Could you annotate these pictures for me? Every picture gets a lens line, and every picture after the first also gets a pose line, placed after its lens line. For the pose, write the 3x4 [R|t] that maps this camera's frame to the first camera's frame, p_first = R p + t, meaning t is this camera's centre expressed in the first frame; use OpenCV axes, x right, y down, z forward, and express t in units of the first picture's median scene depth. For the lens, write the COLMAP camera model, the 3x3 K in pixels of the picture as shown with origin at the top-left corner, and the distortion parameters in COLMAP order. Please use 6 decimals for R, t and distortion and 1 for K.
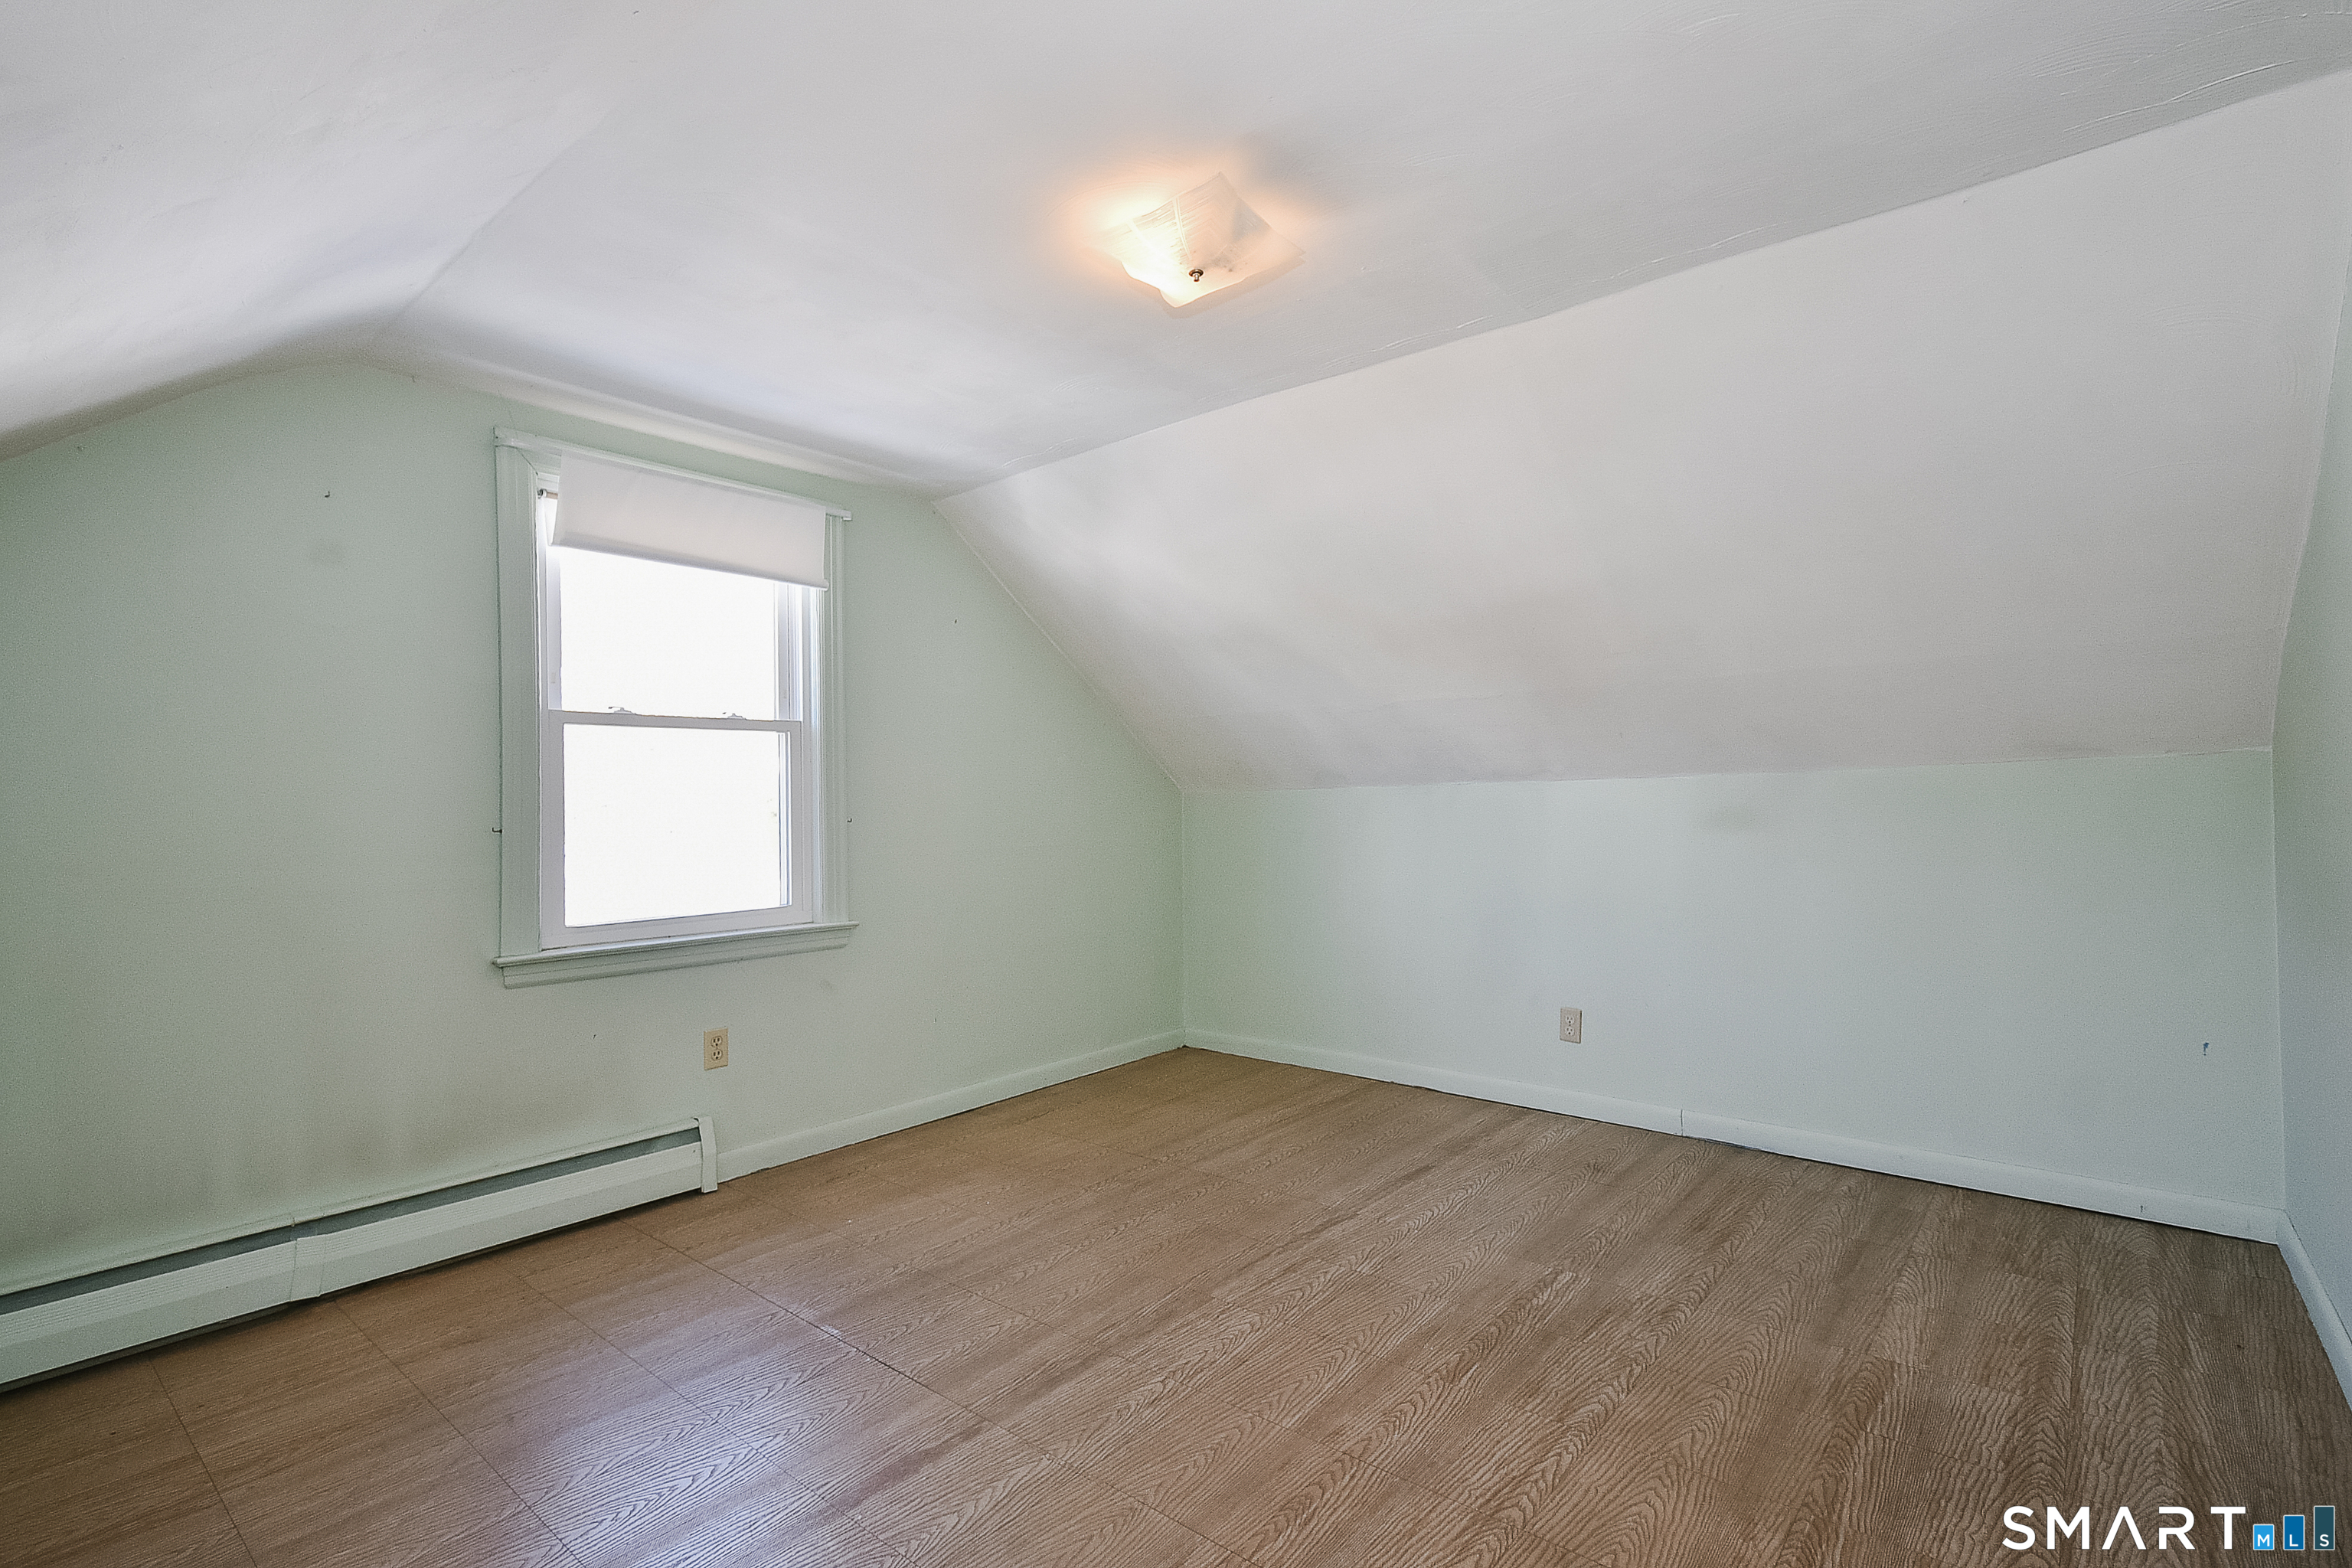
lens RADIAL K [[1072.5, 0, 1195.3], [0, 1072.5, 786.1], [0, 0, 1]] dist [0.001474, -0.002920]
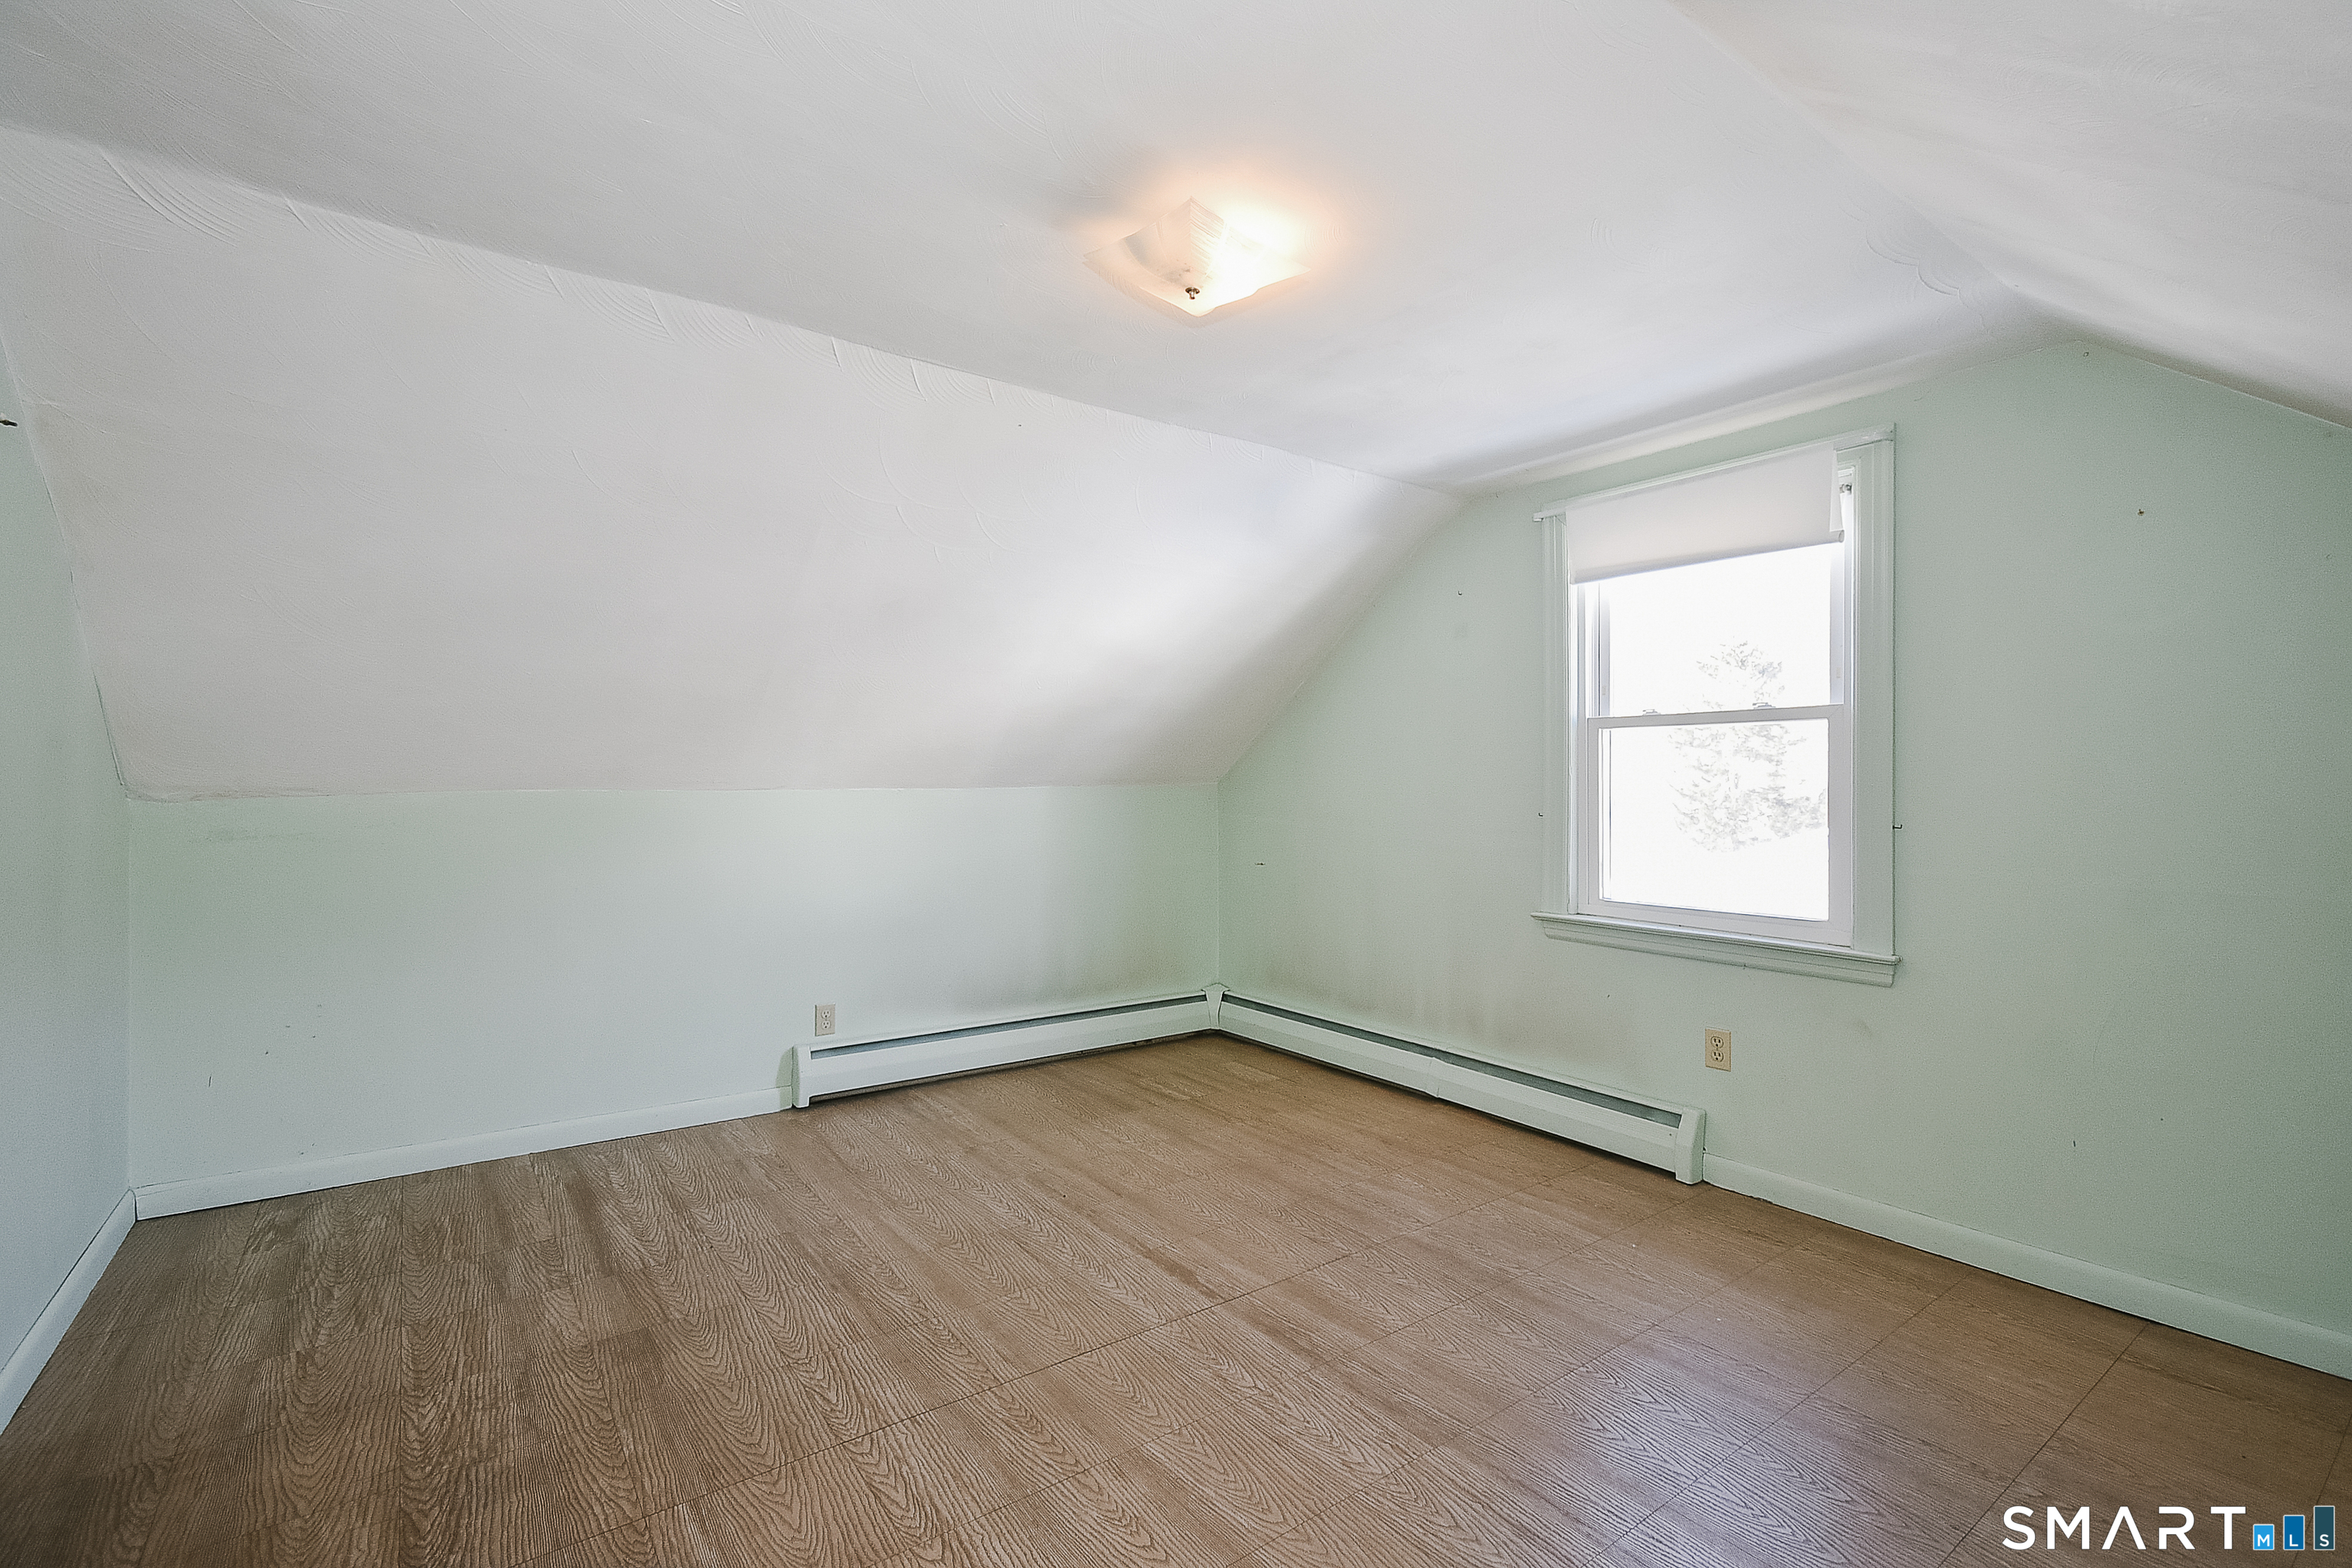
lens RADIAL K [[1072.5, 0, 1192.0], [0, 1072.5, 785.2], [0, 0, 1]] dist [0.001474, -0.002920]
pose [[-0.237412, 0.019879, -0.971206, 0.702691], [0.006474, 0.999801, 0.018882, -0.021062], [0.971388, -0.001805, -0.237493, 0.875533]]
